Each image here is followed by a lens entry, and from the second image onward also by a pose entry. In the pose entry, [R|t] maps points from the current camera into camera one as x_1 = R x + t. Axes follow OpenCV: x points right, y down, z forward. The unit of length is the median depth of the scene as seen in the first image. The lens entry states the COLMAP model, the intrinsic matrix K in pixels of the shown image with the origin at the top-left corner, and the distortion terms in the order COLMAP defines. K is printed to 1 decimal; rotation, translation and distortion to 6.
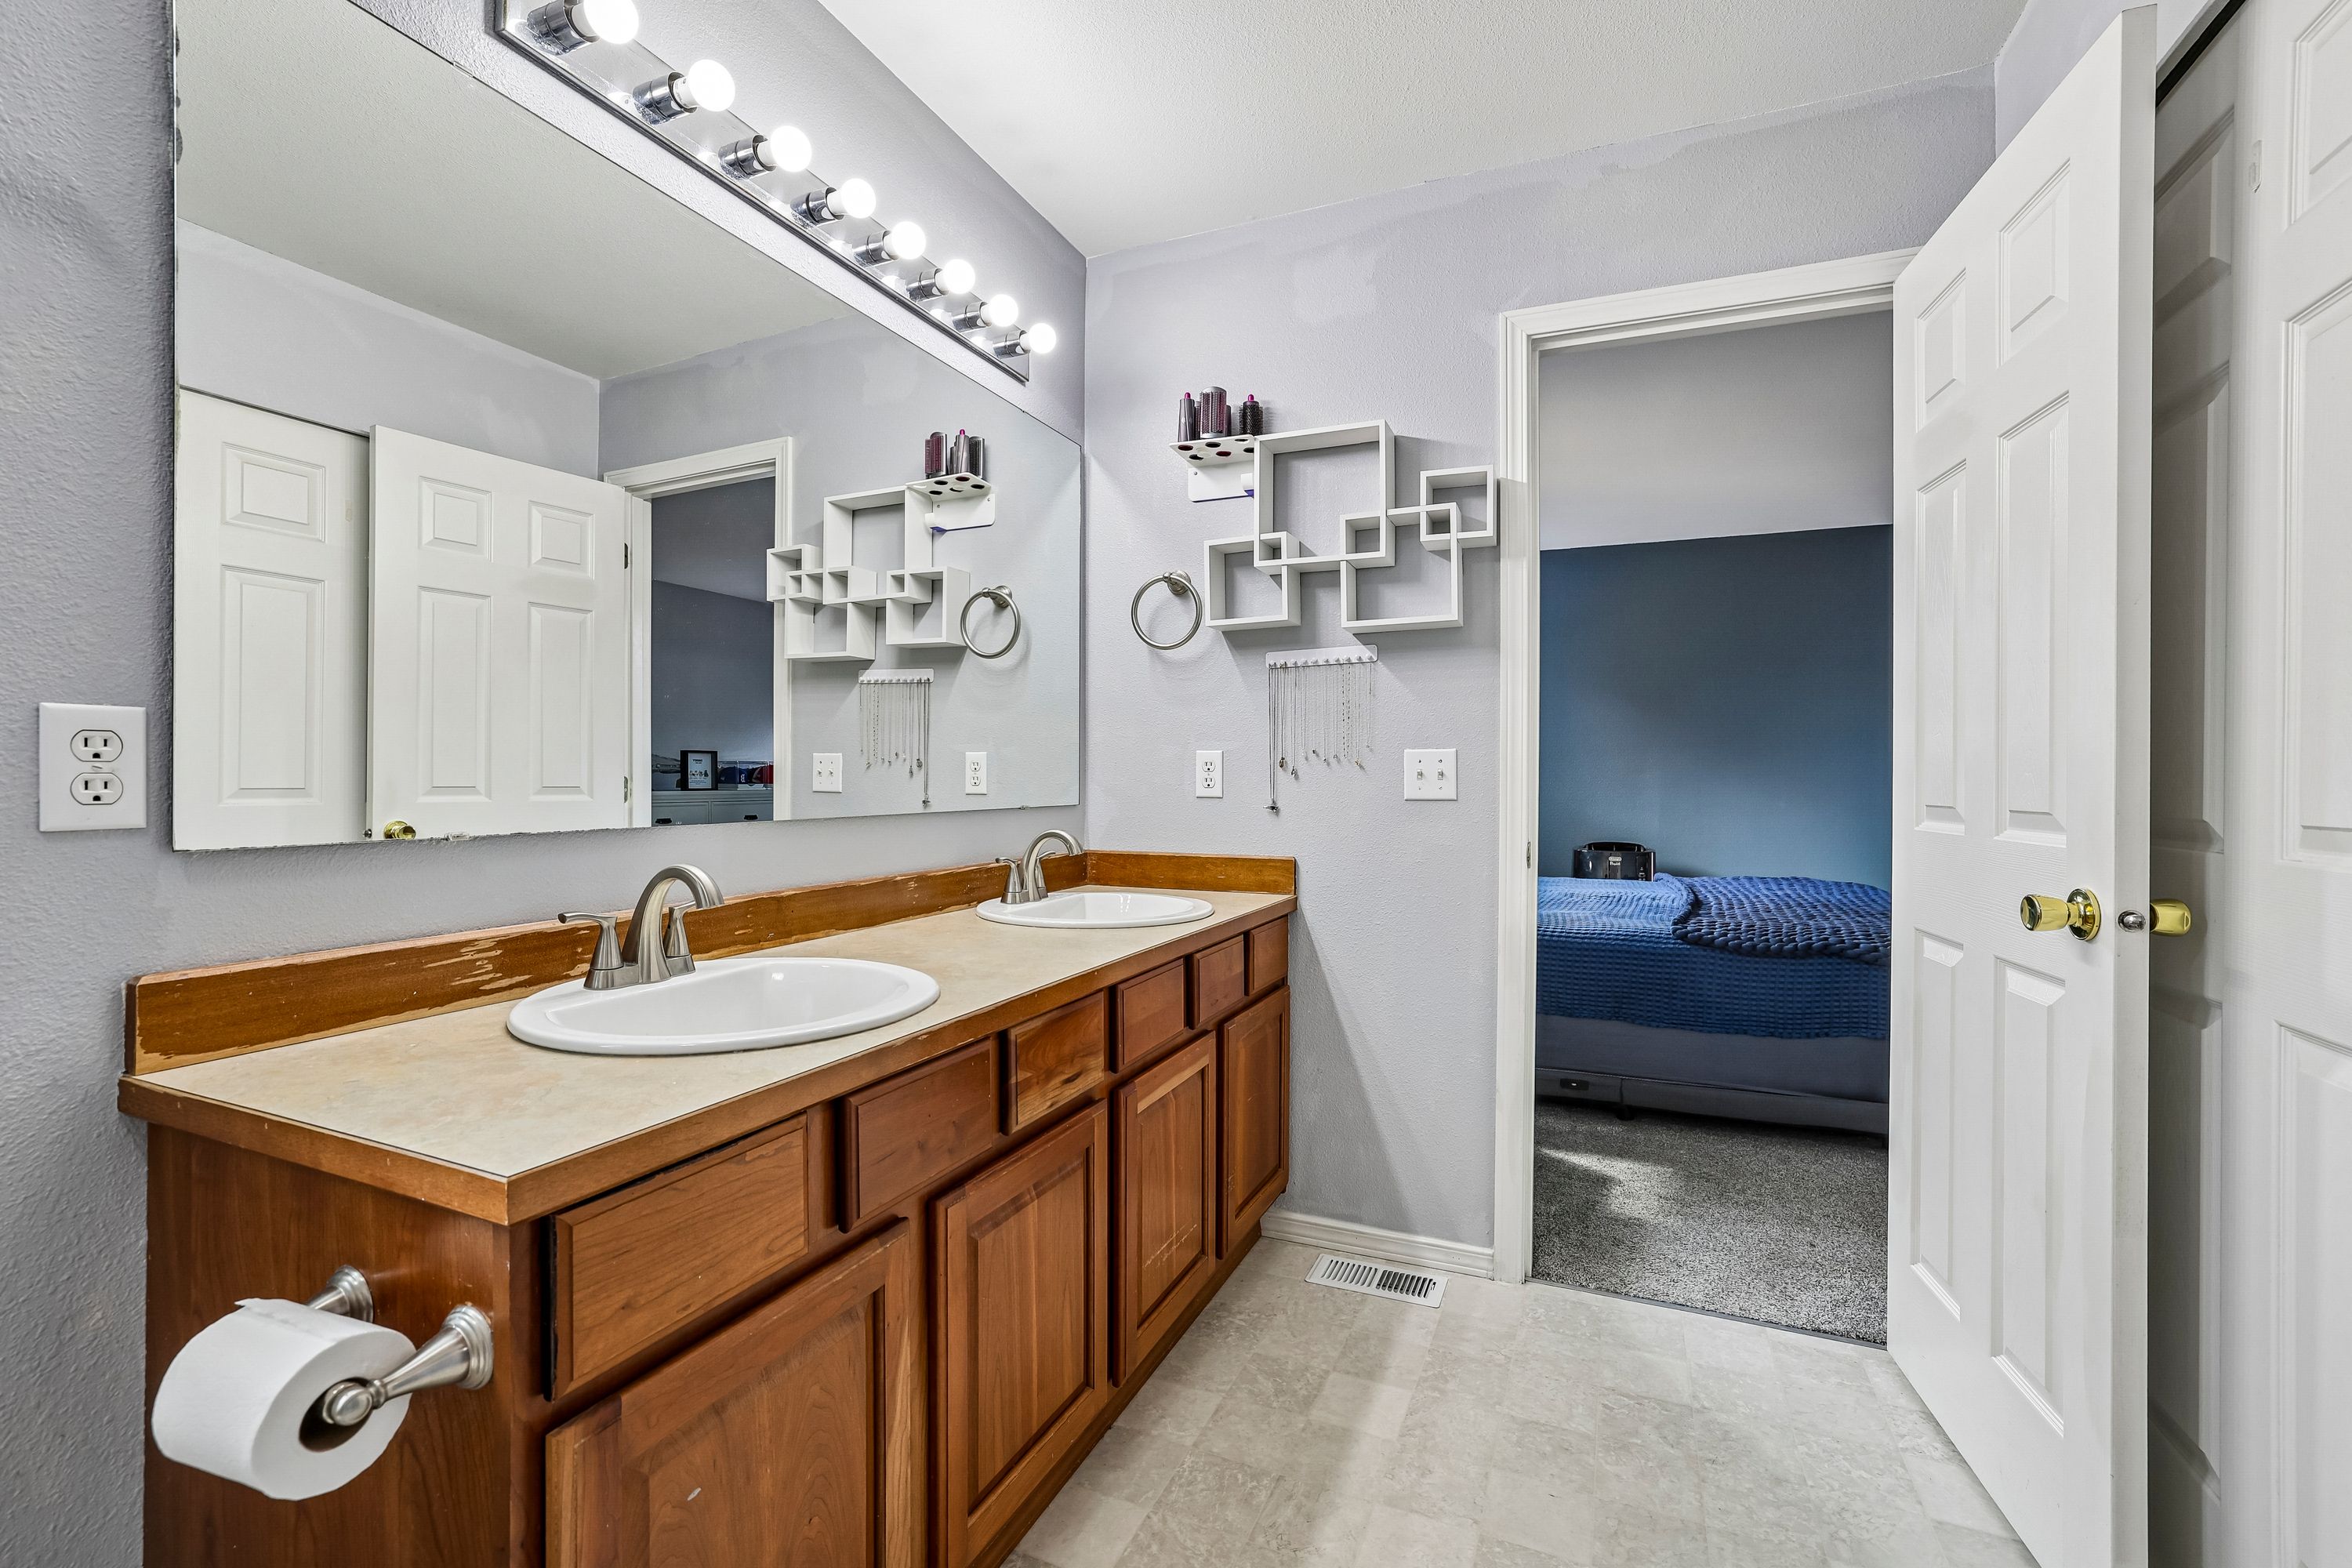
lens RADIAL K [[1004.8, 0, 1185.0], [0, 1004.8, 774.0], [0, 0, 1]] dist [-0.020555, 0.000218]
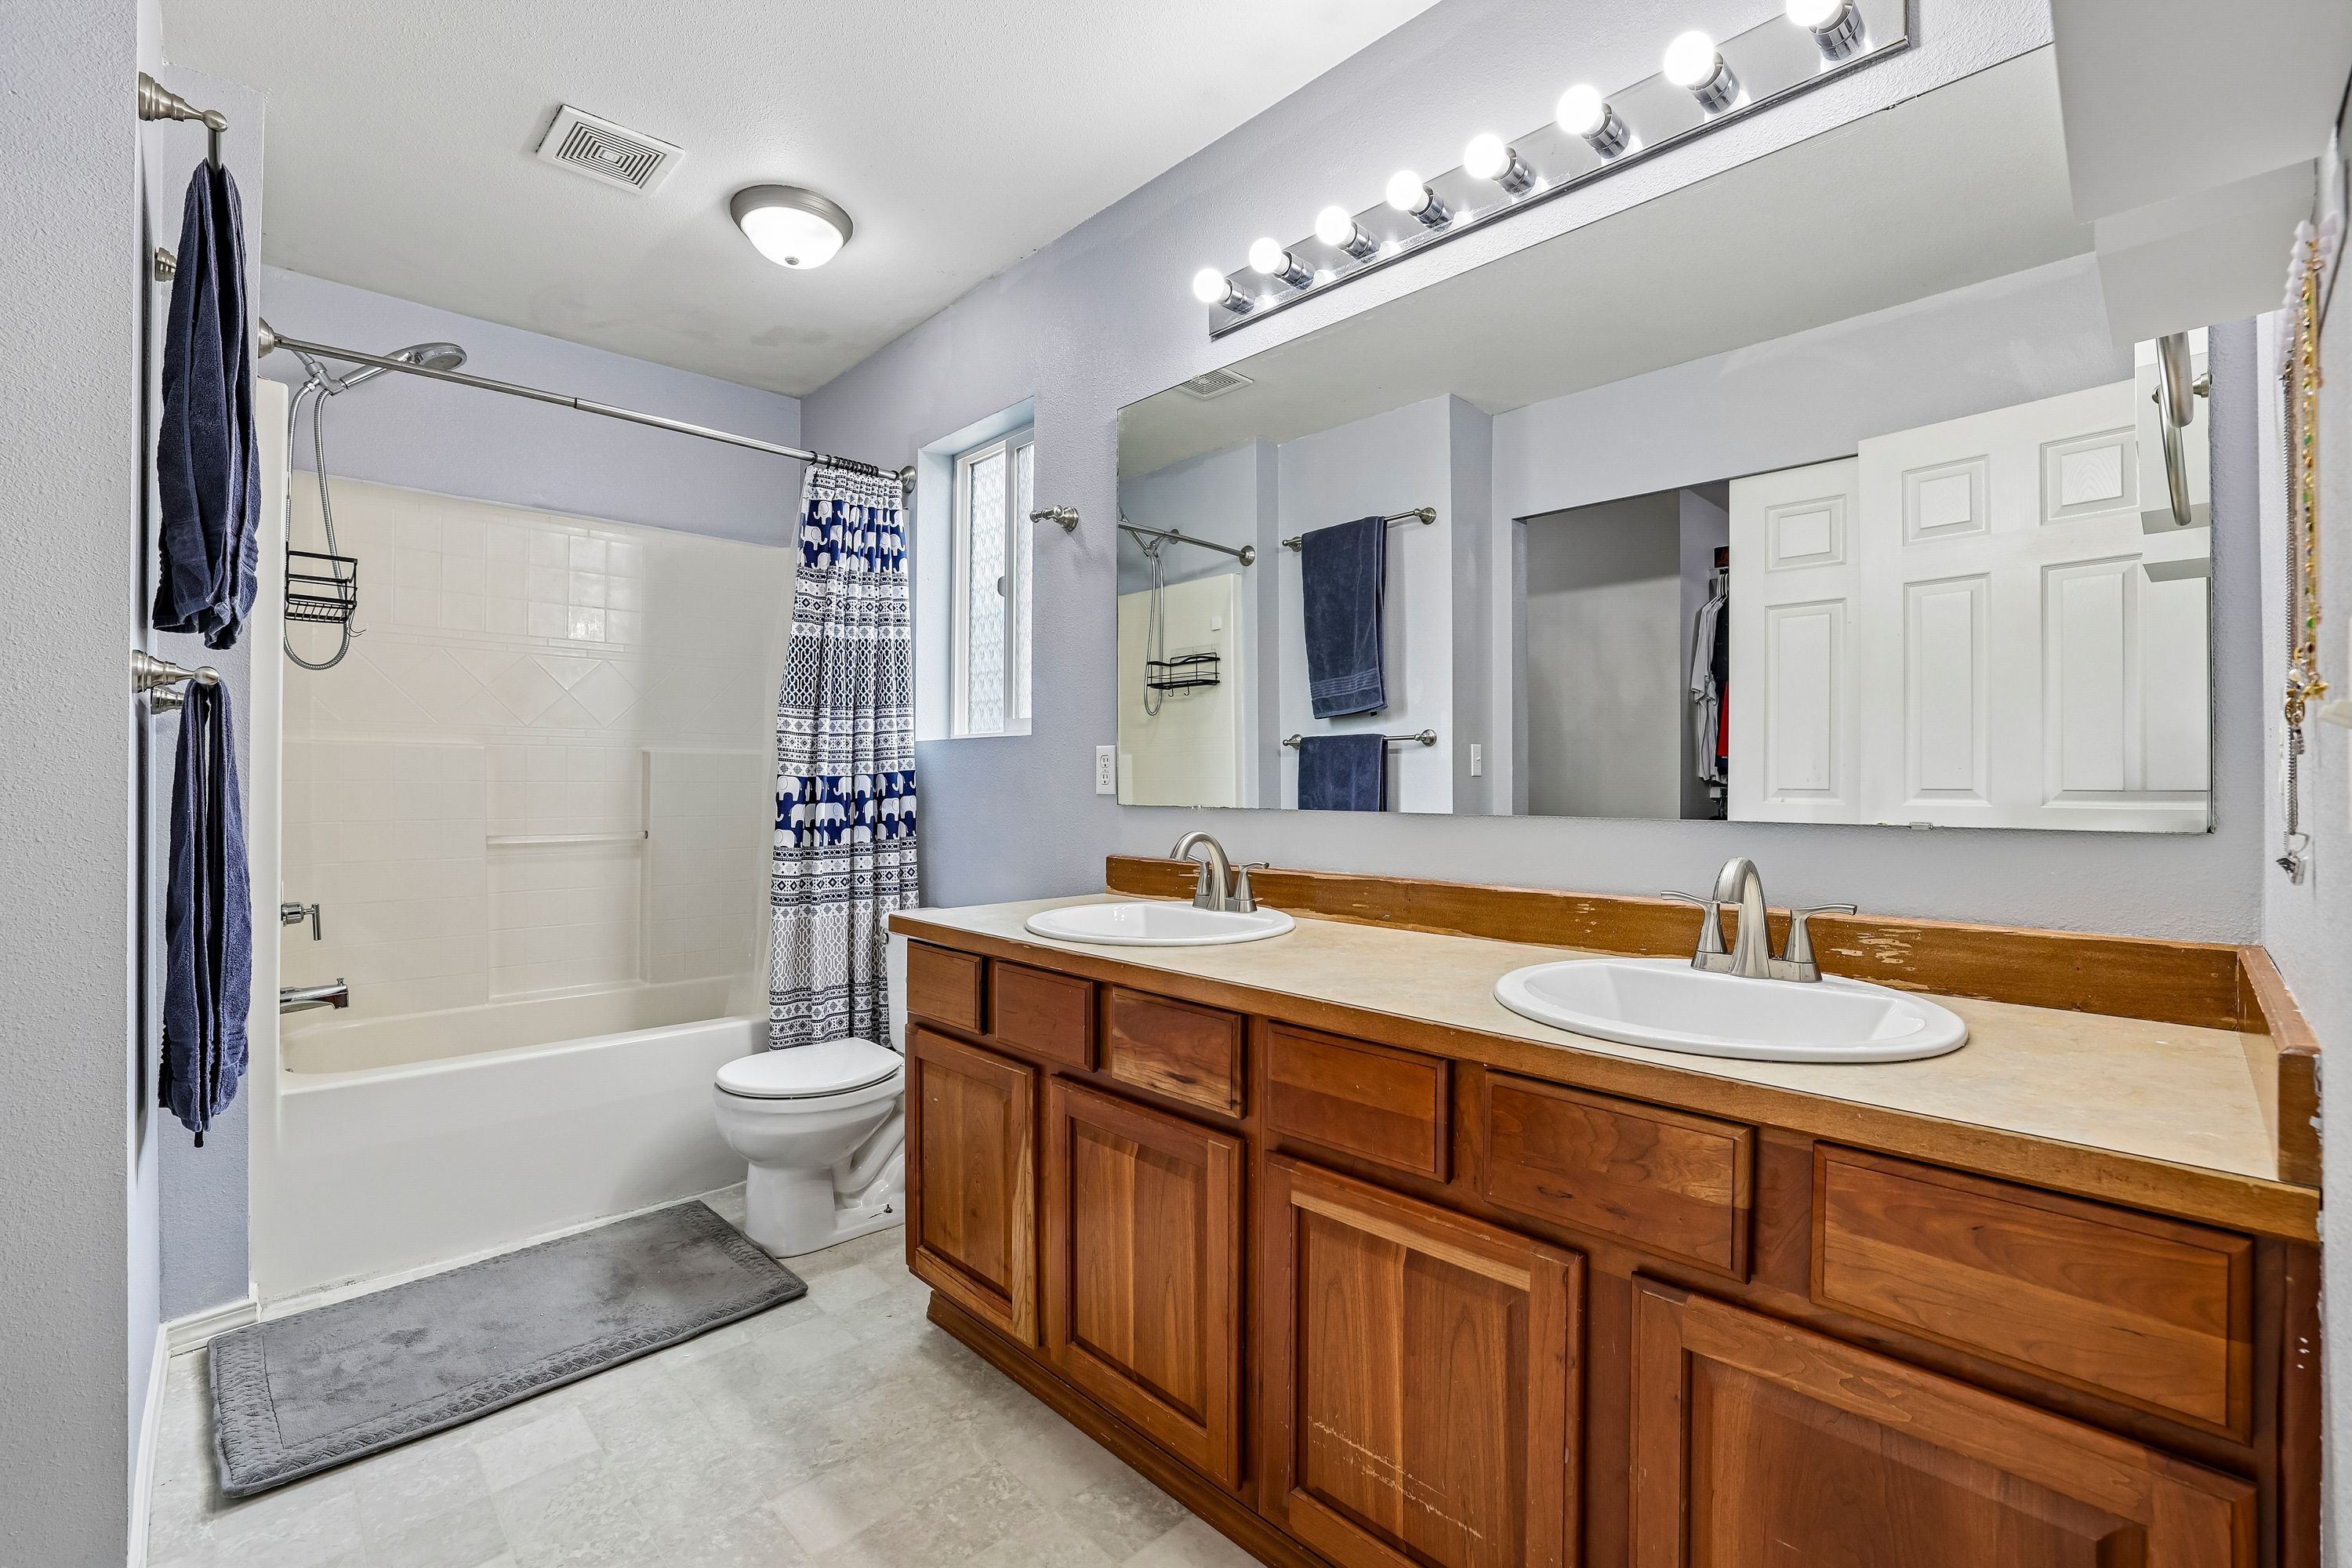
lens RADIAL K [[1004.8, 0, 1185.8], [0, 1004.8, 780.8], [0, 0, 1]] dist [-0.020555, 0.000218]
pose [[-0.360276, -0.006772, -0.932821, 0.871284], [-0.007335, 0.999963, -0.004427, 0.022109], [0.932817, 0.005247, -0.360312, 1.483502]]
